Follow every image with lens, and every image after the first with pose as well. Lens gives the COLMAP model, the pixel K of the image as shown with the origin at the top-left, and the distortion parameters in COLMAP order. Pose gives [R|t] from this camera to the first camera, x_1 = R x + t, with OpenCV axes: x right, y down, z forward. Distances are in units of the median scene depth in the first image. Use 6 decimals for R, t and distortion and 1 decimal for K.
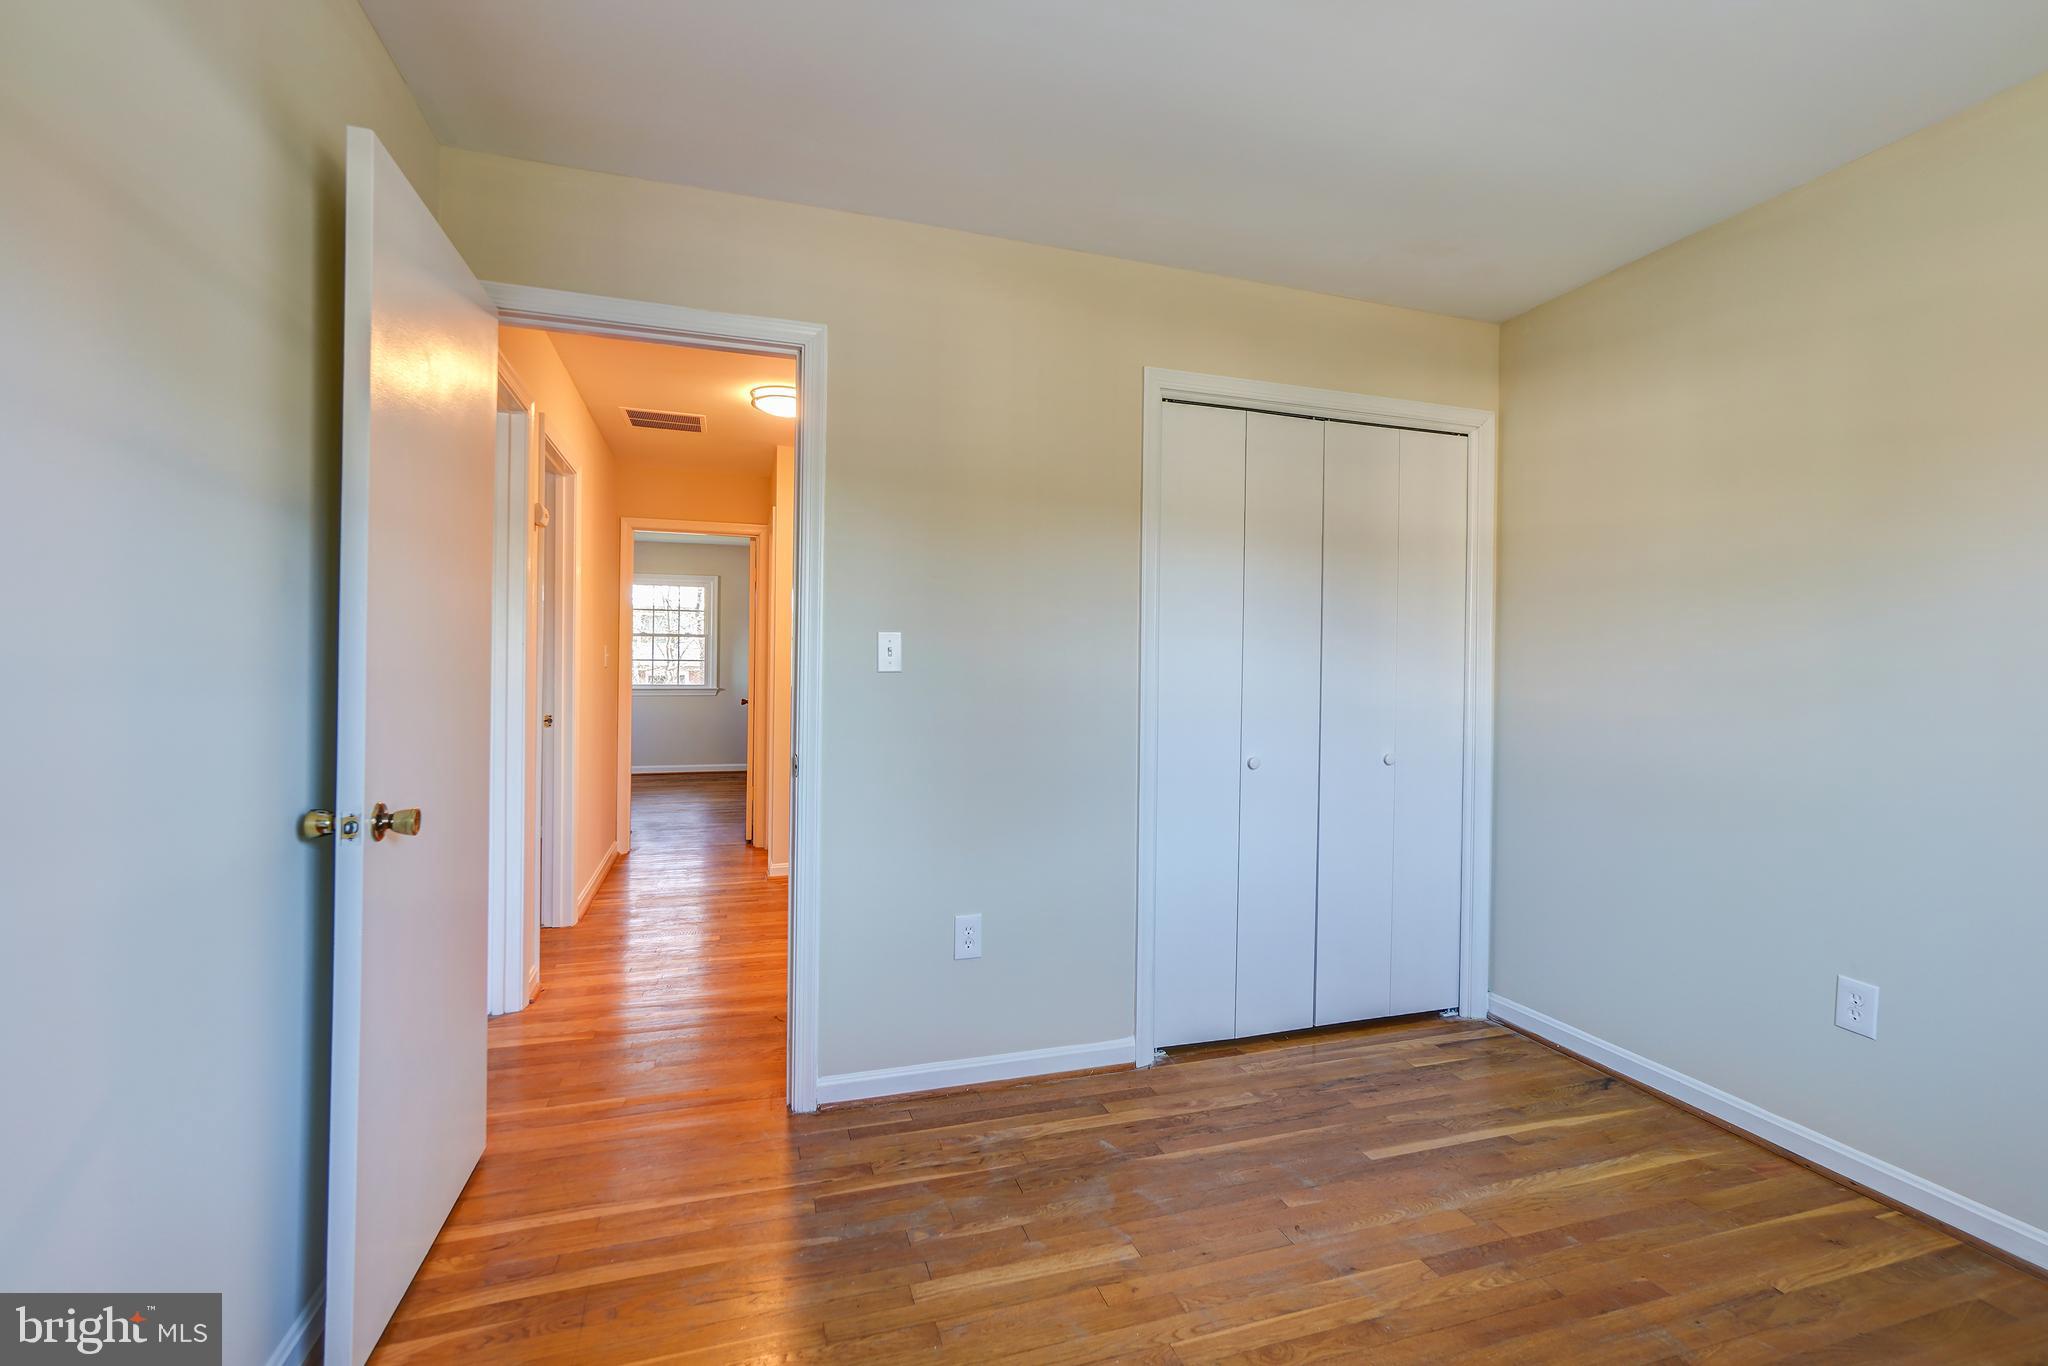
lens RADIAL K [[892.4, 0, 1034.4], [0, 892.4, 669.6], [0, 0, 1]] dist [-0.011486, 0.010475]
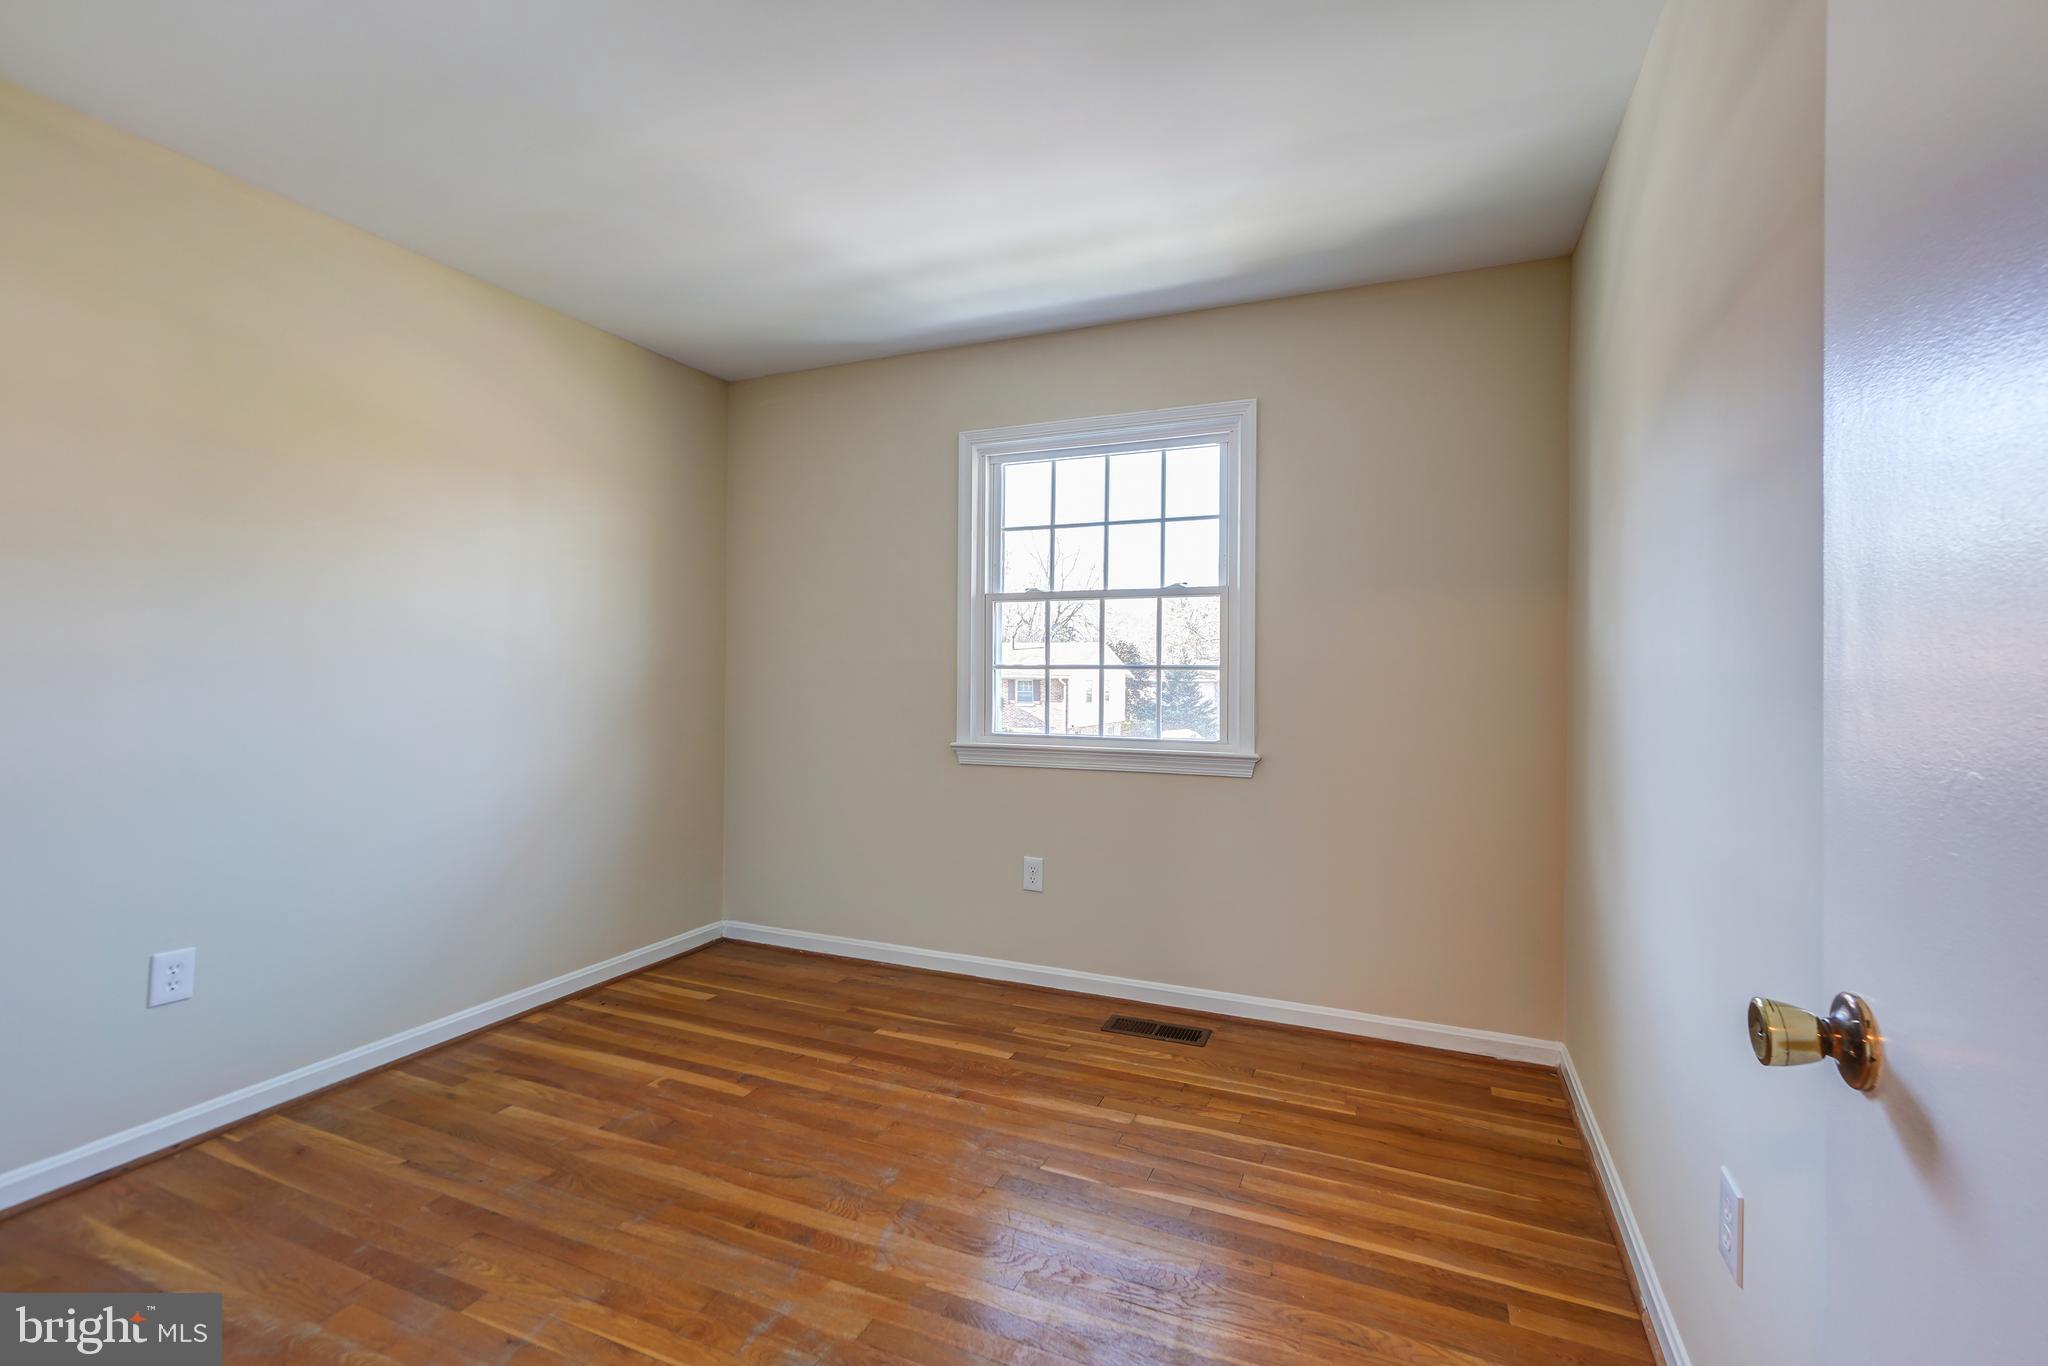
lens RADIAL K [[892.4, 0, 1034.4], [0, 892.4, 669.6], [0, 0, 1]] dist [-0.011486, 0.010475]
pose [[-0.754658, -0.014491, 0.655959, -0.499003], [-0.019548, 0.999809, -0.000402, 0.001397], [-0.655827, -0.013126, -0.754797, 1.111252]]
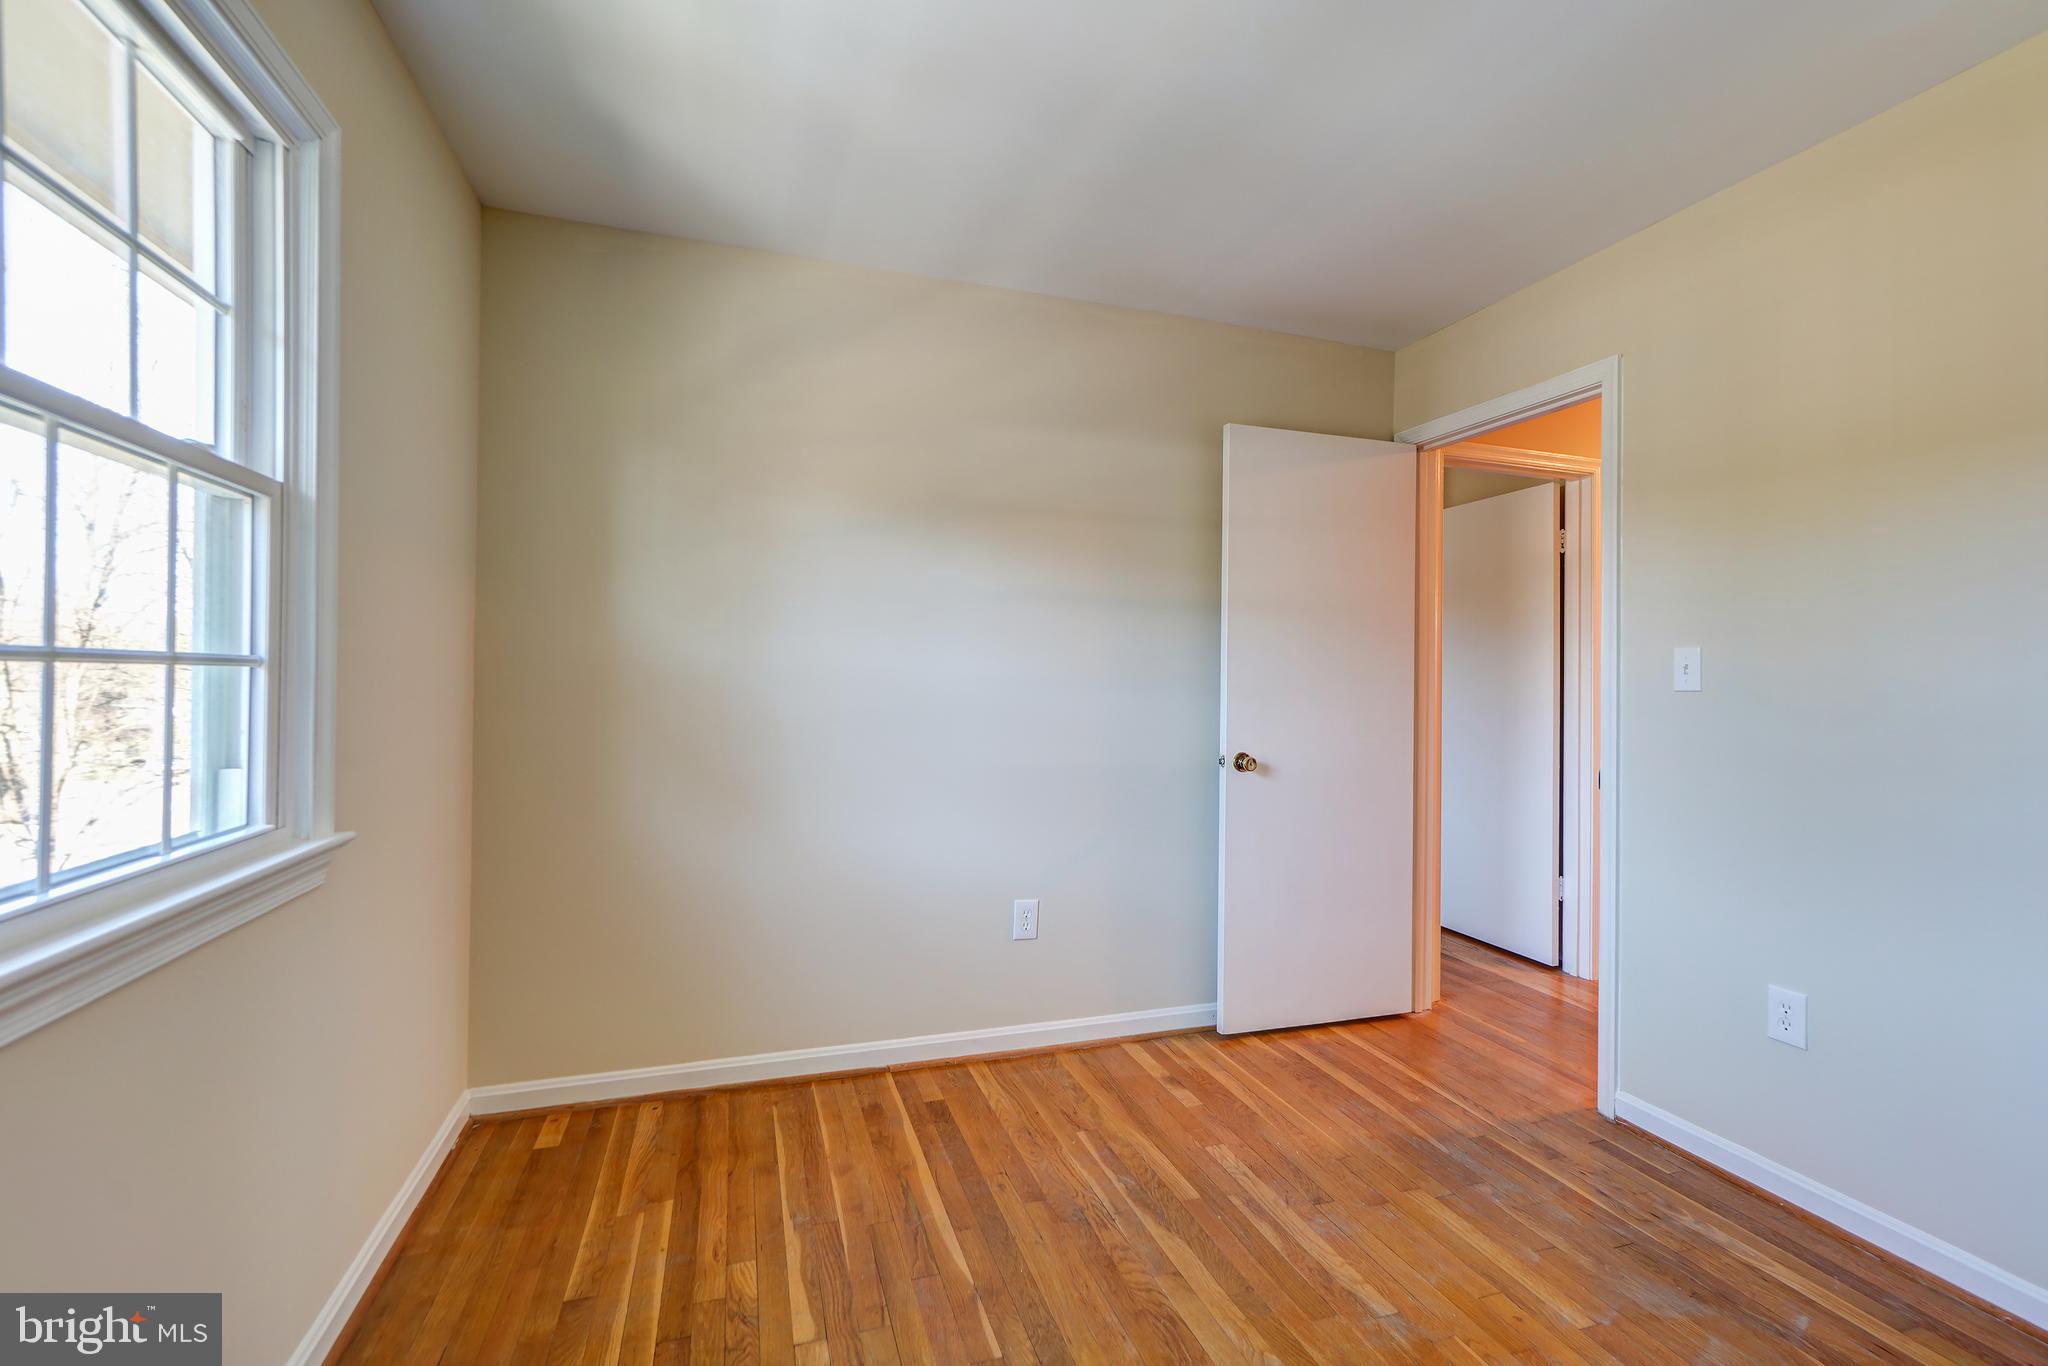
lens RADIAL K [[892.4, 0, 1034.4], [0, 892.4, 669.6], [0, 0, 1]] dist [-0.011486, 0.010475]
pose [[0.009965, -0.025175, -0.999633, 0.885848], [-0.008228, 0.999647, -0.025257, 0.011631], [0.999916, 0.008477, 0.009755, 0.363962]]
